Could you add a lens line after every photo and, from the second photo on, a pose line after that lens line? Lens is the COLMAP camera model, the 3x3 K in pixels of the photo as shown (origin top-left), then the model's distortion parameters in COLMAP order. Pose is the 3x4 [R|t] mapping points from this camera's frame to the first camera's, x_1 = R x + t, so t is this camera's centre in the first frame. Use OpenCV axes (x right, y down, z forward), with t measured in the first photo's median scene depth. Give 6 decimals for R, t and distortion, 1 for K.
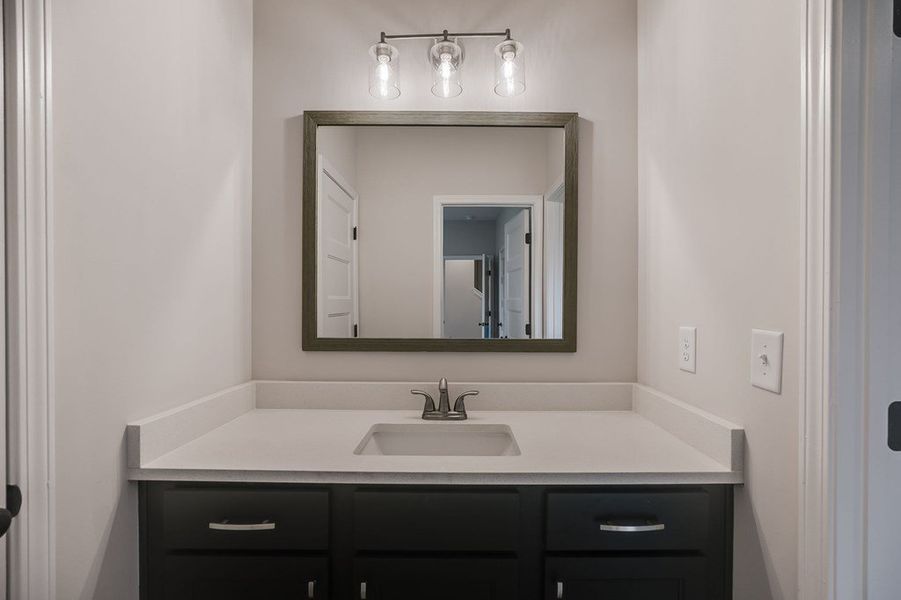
lens RADIAL K [[431.2, 0, 455.3], [0, 431.2, 308.6], [0, 0, 1]] dist [-0.002235, -0.000017]
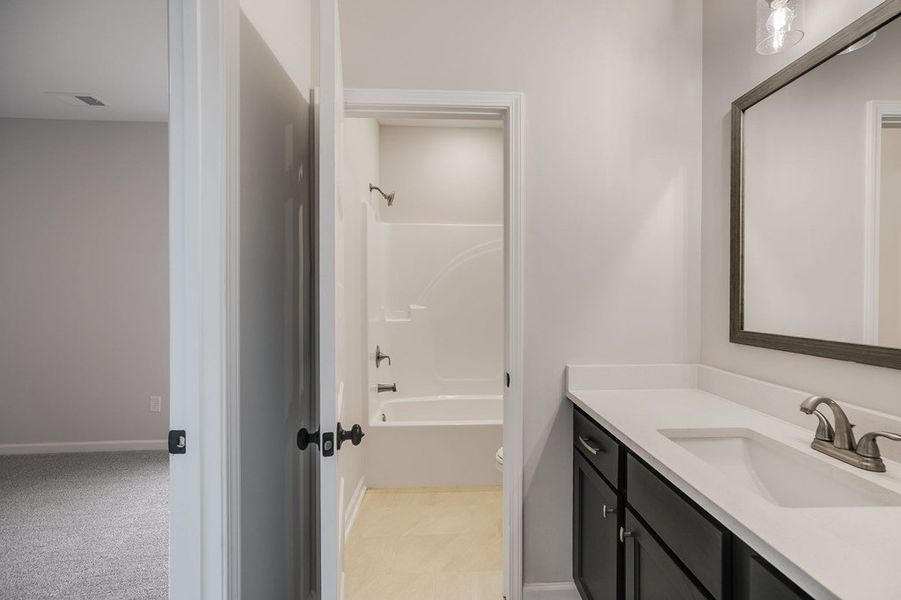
lens RADIAL K [[431.2, 0, 455.3], [0, 431.2, 308.6], [0, 0, 1]] dist [-0.002235, -0.000017]
pose [[0.050302, 0.027782, -0.998348, 0.623723], [-0.007254, 0.999597, 0.027451, -0.003877], [0.998708, 0.005861, 0.050483, 0.312359]]
